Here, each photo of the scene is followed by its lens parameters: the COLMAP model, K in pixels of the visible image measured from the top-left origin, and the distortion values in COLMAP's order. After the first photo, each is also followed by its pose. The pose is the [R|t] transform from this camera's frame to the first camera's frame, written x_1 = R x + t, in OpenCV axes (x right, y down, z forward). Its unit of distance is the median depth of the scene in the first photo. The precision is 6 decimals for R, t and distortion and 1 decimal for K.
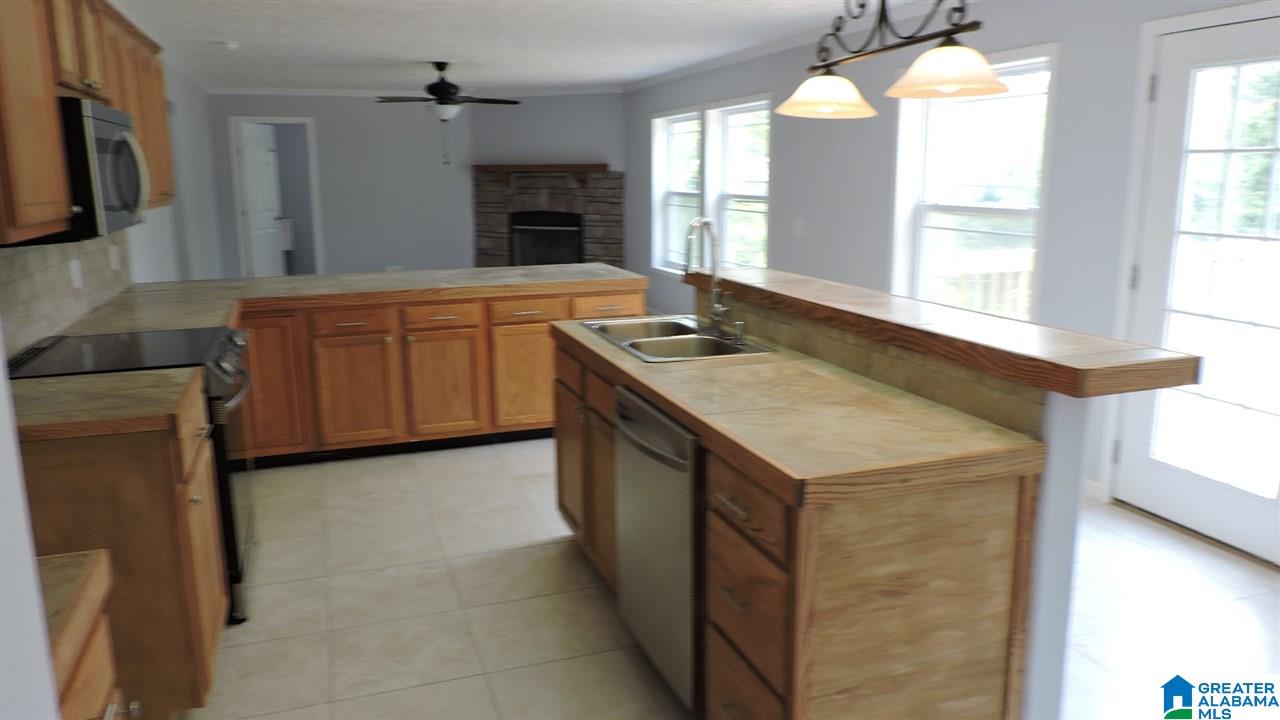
lens RADIAL K [[912.9, 0, 644.2], [0, 912.9, 358.9], [0, 0, 1]] dist [-0.018615, -0.000791]
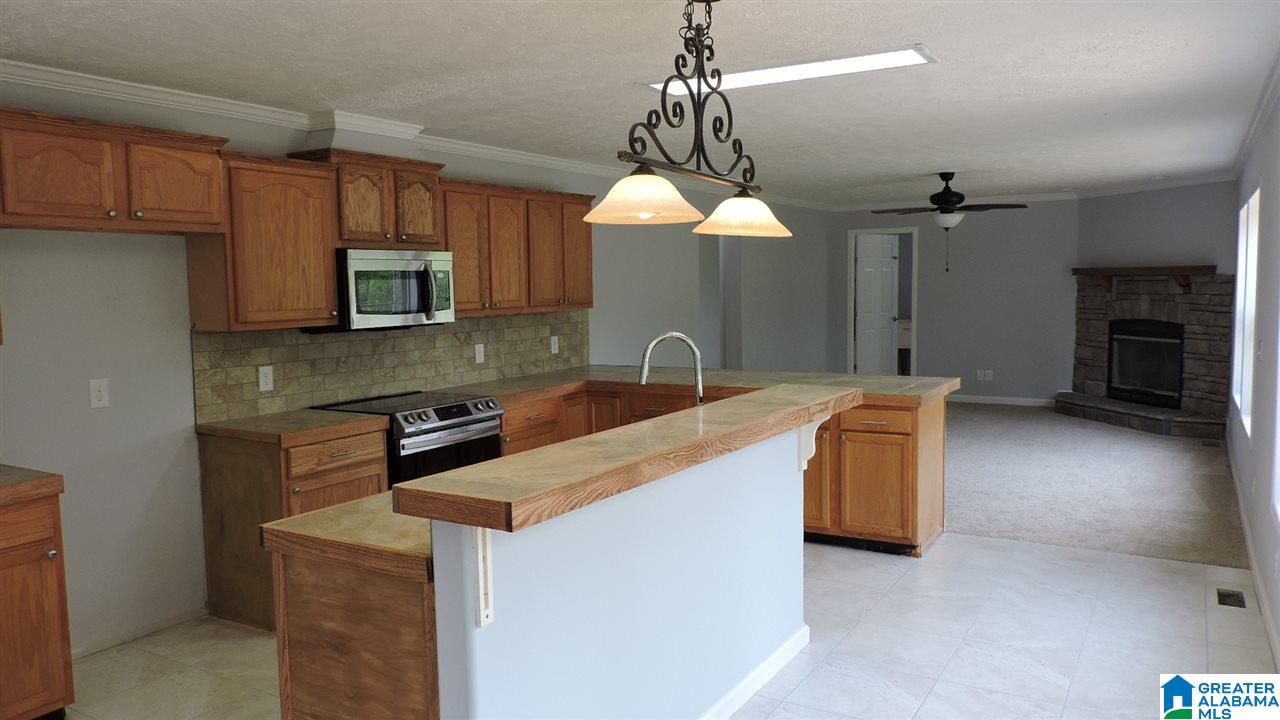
lens RADIAL K [[912.9, 0, 644.2], [0, 912.9, 358.9], [0, 0, 1]] dist [-0.018615, -0.000791]
pose [[0.631179, 0.061226, -0.773217, 0.641929], [-0.141854, 0.989178, -0.037470, -0.059734], [0.762555, 0.133334, 0.633033, 0.222950]]
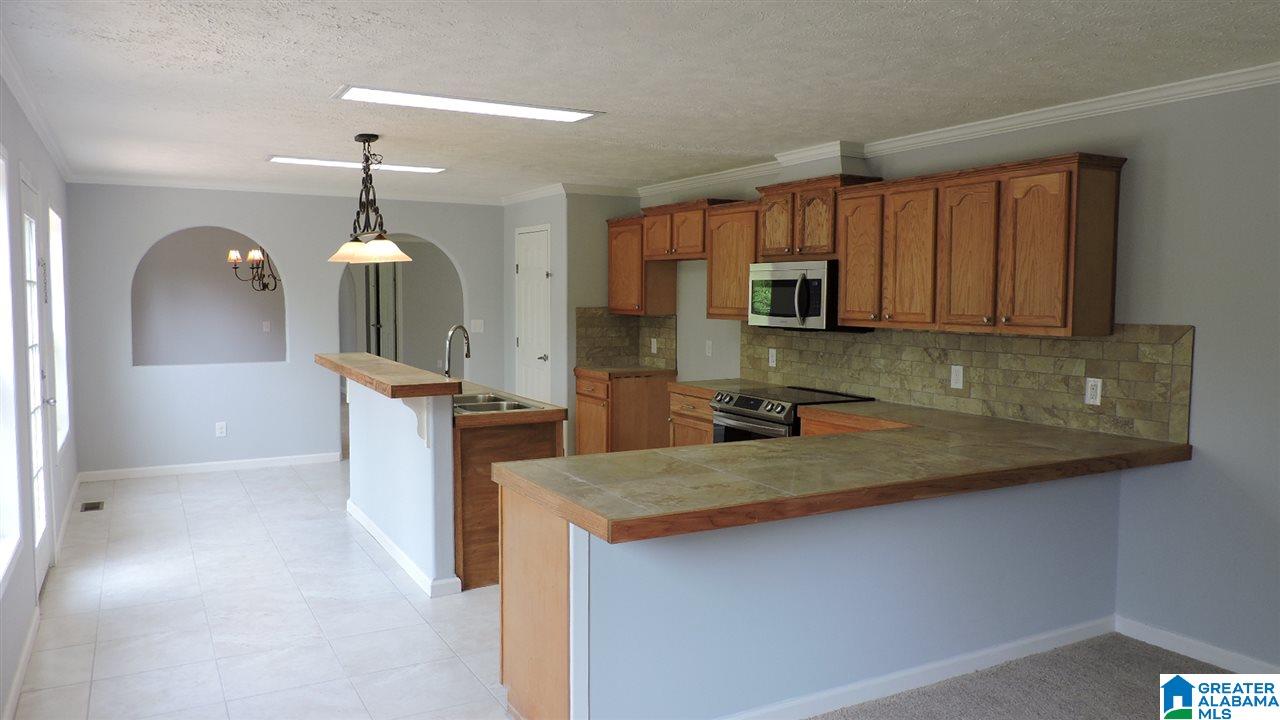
lens RADIAL K [[912.9, 0, 644.2], [0, 912.9, 358.9], [0, 0, 1]] dist [-0.018615, -0.000791]
pose [[-0.986785, 0.011685, -0.161611, 0.000657], [-0.032602, 0.962681, 0.268669, -0.395695], [0.158719, 0.270388, -0.949578, 1.897685]]
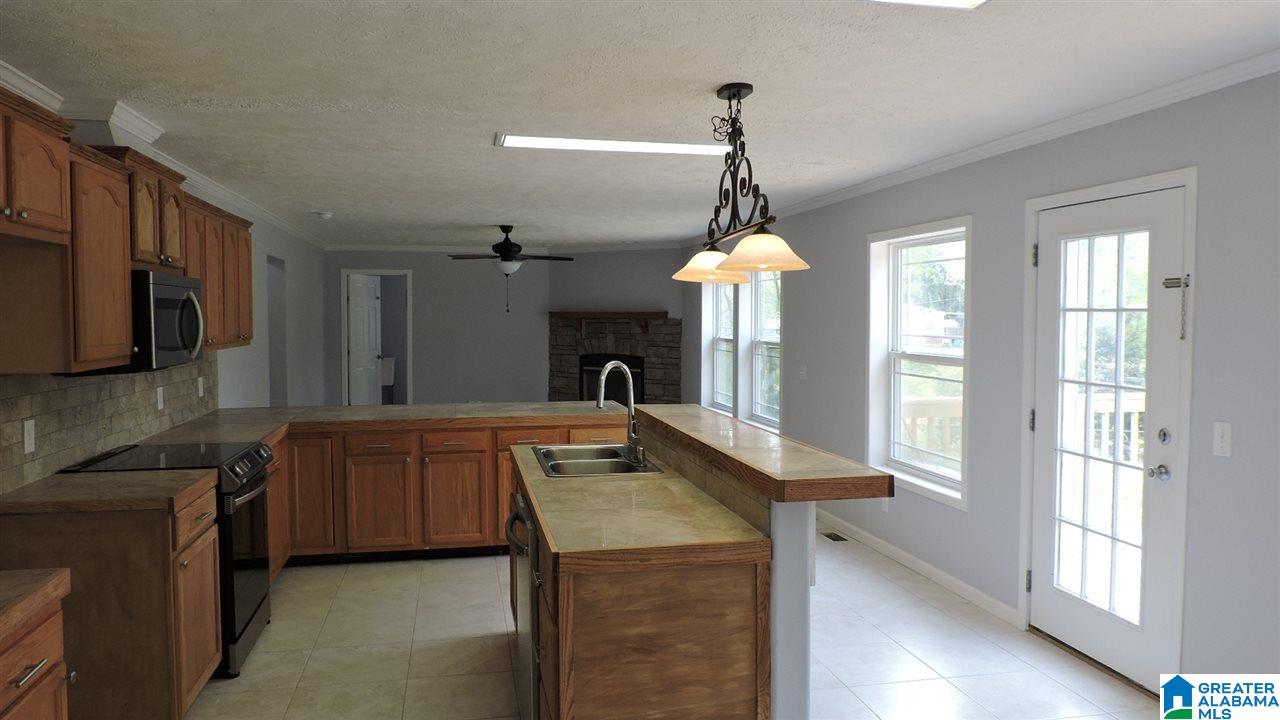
lens RADIAL K [[912.9, 0, 644.2], [0, 912.9, 358.9], [0, 0, 1]] dist [-0.018615, -0.000791]
pose [[0.990223, 0.013013, -0.138885, 0.200861], [-0.034202, 0.987897, -0.151291, 0.019286], [0.135236, 0.154562, 0.978684, -0.150368]]
